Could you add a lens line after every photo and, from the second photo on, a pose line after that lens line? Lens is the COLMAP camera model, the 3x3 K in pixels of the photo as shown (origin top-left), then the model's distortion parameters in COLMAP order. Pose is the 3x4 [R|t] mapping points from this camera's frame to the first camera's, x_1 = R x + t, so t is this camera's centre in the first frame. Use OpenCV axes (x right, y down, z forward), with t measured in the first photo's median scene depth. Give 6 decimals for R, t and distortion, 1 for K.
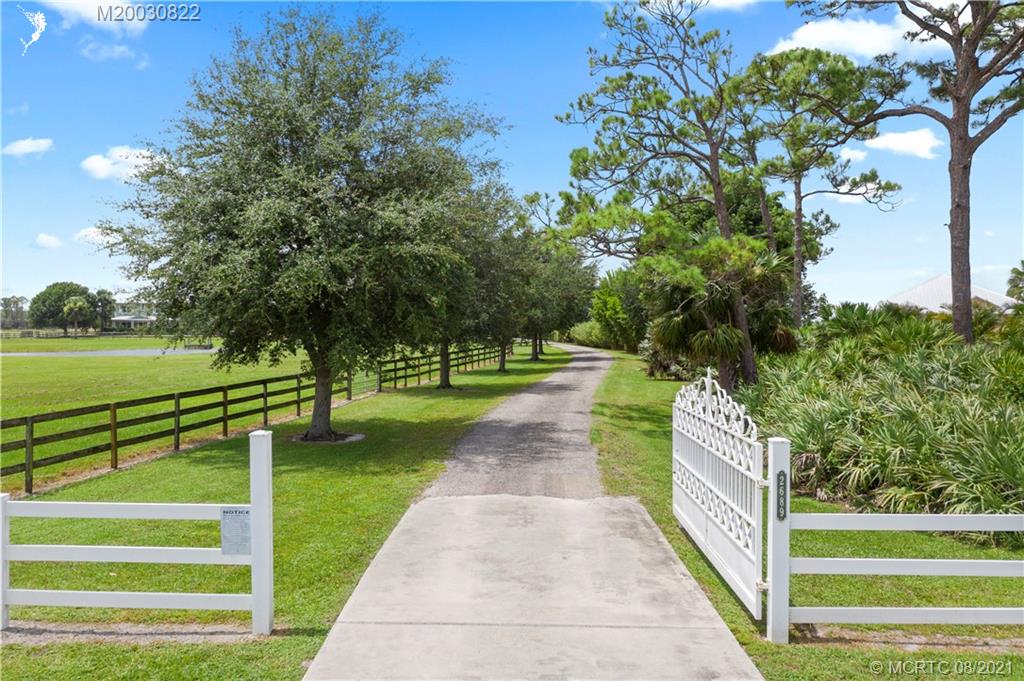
lens RADIAL K [[807.7, 0, 512.0], [0, 807.7, 340.5], [0, 0, 1]] dist [-0.018155, -0.000721]
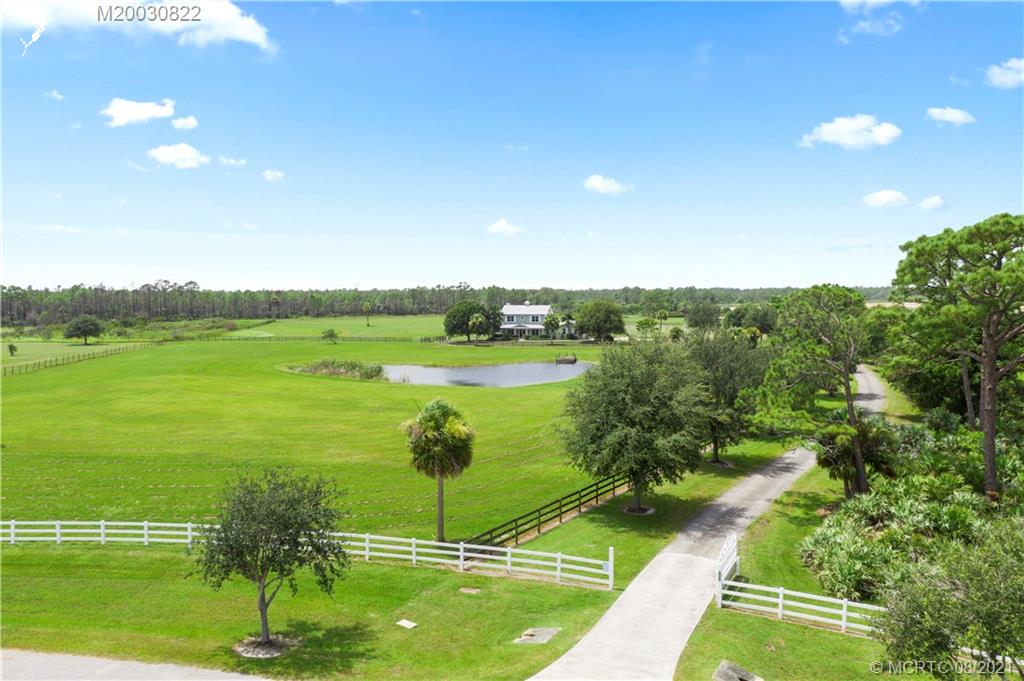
lens RADIAL K [[807.7, 0, 512.0], [0, 807.7, 340.5], [0, 0, 1]] dist [-0.018155, -0.000721]
pose [[0.910402, 0.020403, -0.413221, 0.336880], [-0.003544, 0.999131, 0.041523, -0.399333], [0.413709, -0.036338, 0.909684, -1.082845]]
